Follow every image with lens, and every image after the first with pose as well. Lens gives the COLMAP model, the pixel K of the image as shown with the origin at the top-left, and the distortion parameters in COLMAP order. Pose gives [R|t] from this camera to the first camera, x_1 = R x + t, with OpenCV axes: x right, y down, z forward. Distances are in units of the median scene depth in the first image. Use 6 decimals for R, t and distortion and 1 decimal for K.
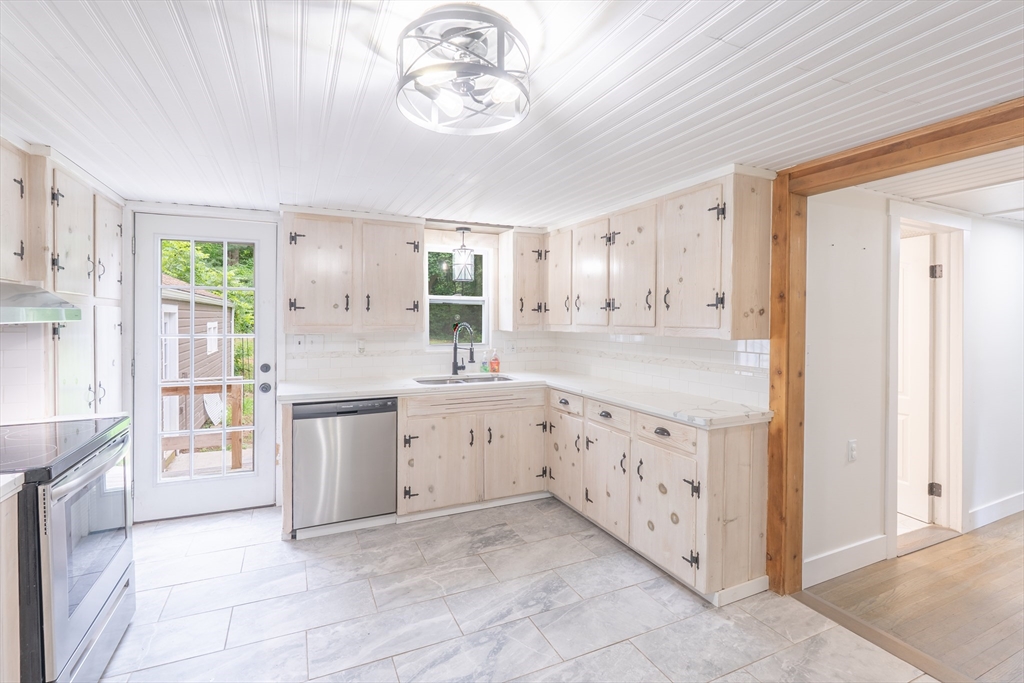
lens RADIAL K [[470.4, 0, 518.9], [0, 470.4, 324.9], [0, 0, 1]] dist [-0.001374, 0.000084]
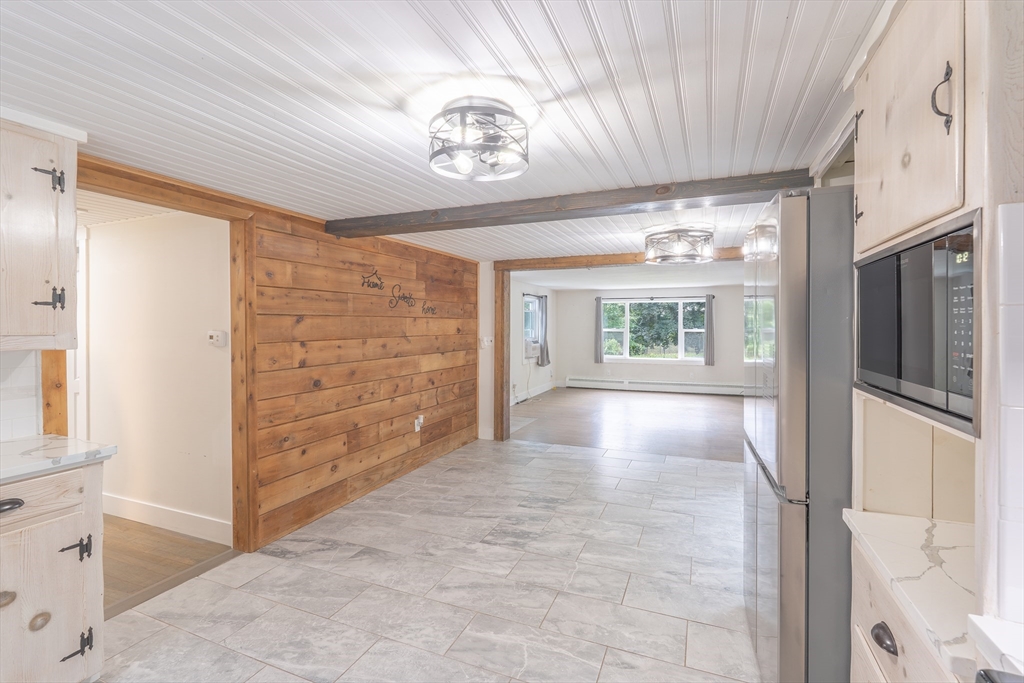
lens RADIAL K [[470.4, 0, 514.7], [0, 470.4, 330.0], [0, 0, 1]] dist [-0.001374, 0.000084]
pose [[-0.669761, -0.012321, 0.742475, -0.466421], [0.006545, 0.999726, 0.022493, -0.009109], [-0.742548, 0.019925, -0.669497, 0.720978]]
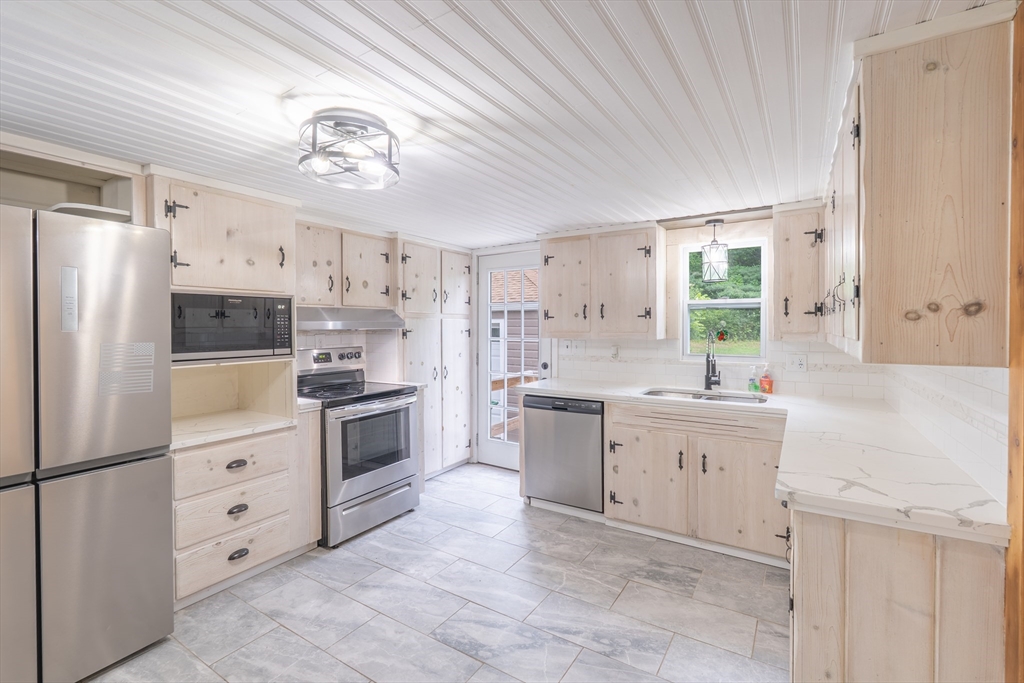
lens RADIAL K [[470.4, 0, 494.8], [0, 470.4, 329.8], [0, 0, 1]] dist [-0.001374, 0.000084]
pose [[0.528776, 0.001542, -0.848760, 0.491613], [-0.006084, 0.999980, -0.001974, -0.001456], [0.848740, 0.006208, 0.528774, 0.248315]]
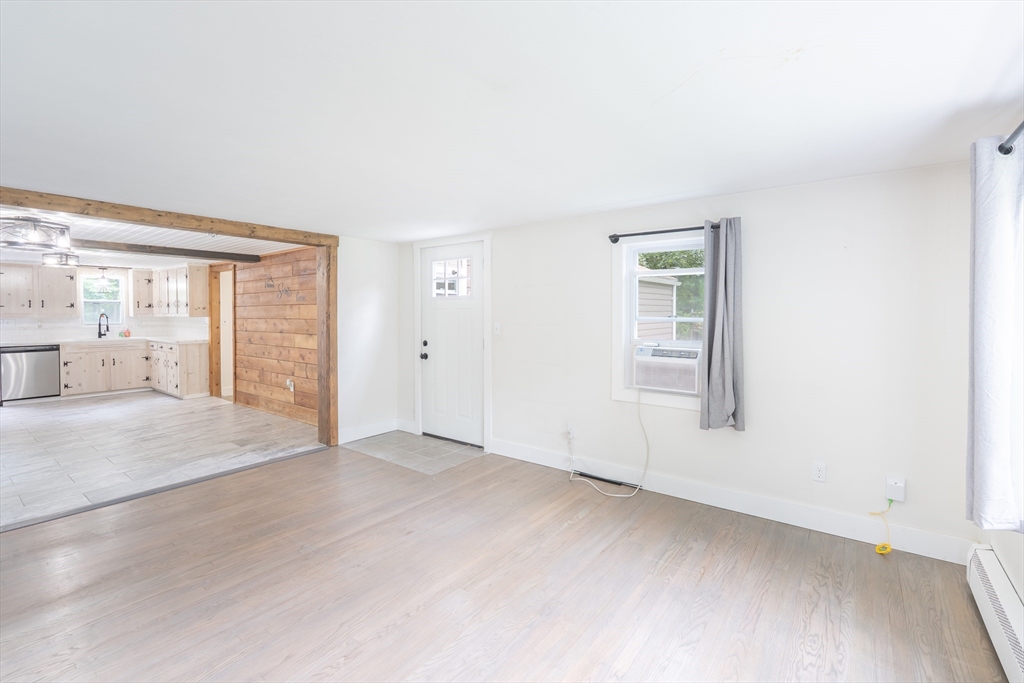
lens RADIAL K [[470.4, 0, 503.4], [0, 470.4, 323.0], [0, 0, 1]] dist [-0.001374, 0.000084]
pose [[0.905352, -0.012745, 0.424470, 0.740157], [0.009406, 0.999906, 0.009960, 0.043670], [-0.424557, -0.005025, 0.905387, -2.022726]]
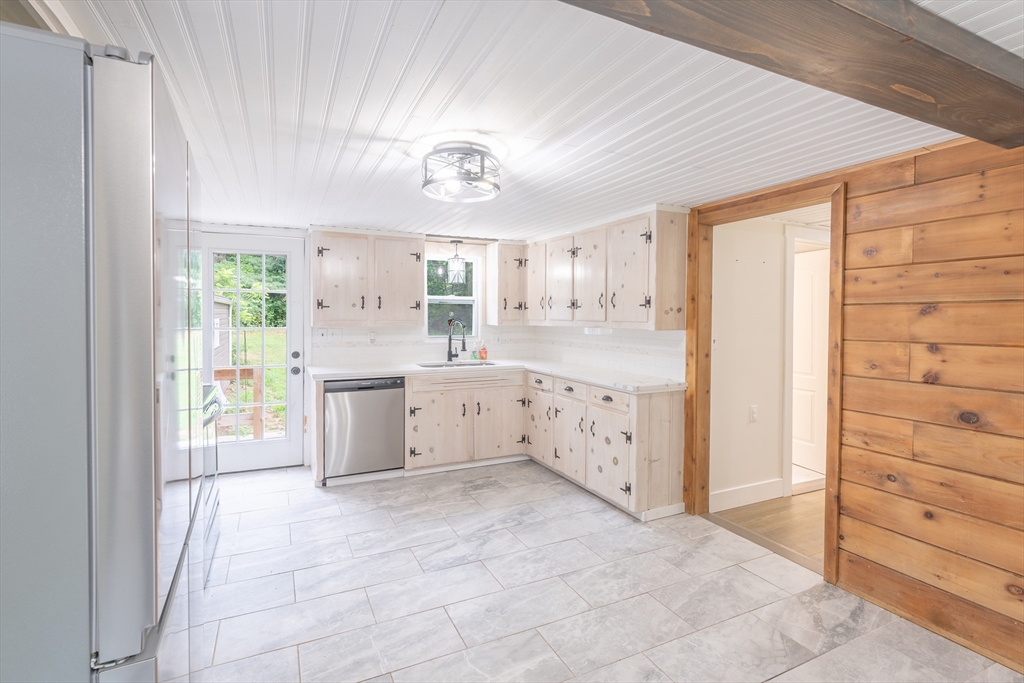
lens RADIAL K [[470.4, 0, 523.3], [0, 470.4, 325.0], [0, 0, 1]] dist [-0.001374, 0.000084]
pose [[0.999355, 0.005759, 0.035456, 0.011750], [-0.005810, 0.999982, 0.001322, 0.012671], [-0.035447, -0.001527, 0.999370, -0.270493]]
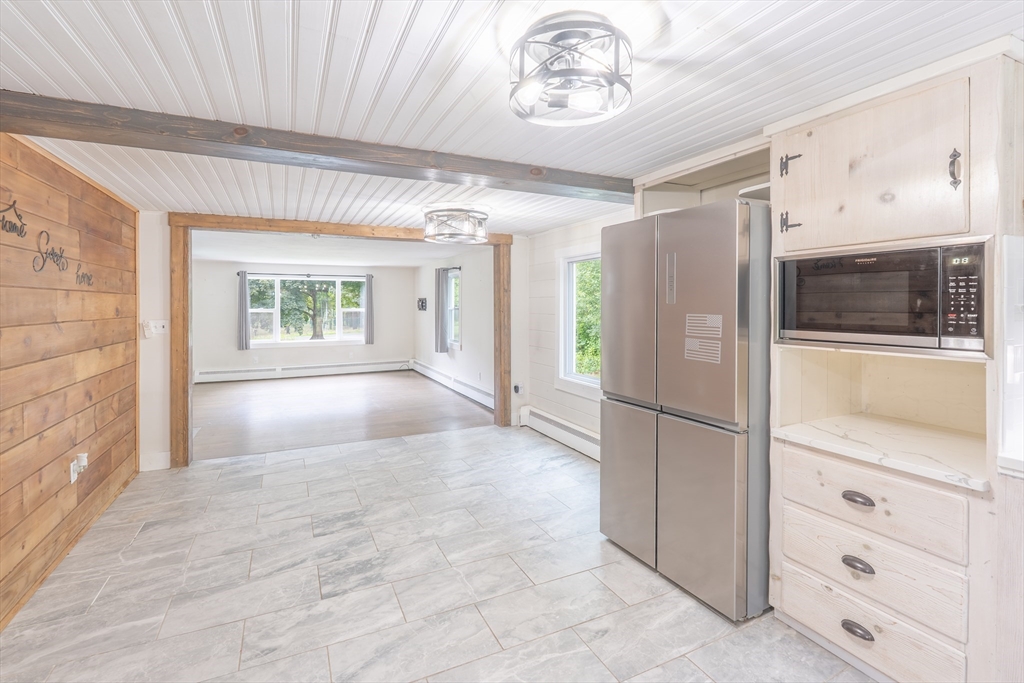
lens RADIAL K [[470.4, 0, 499.7], [0, 470.4, 313.3], [0, 0, 1]] dist [-0.001374, 0.000084]
pose [[-0.999994, -0.003398, -0.000822, 0.016542], [-0.003421, 0.999551, 0.029751, -0.003282], [0.000721, 0.029754, -0.999557, 0.826116]]
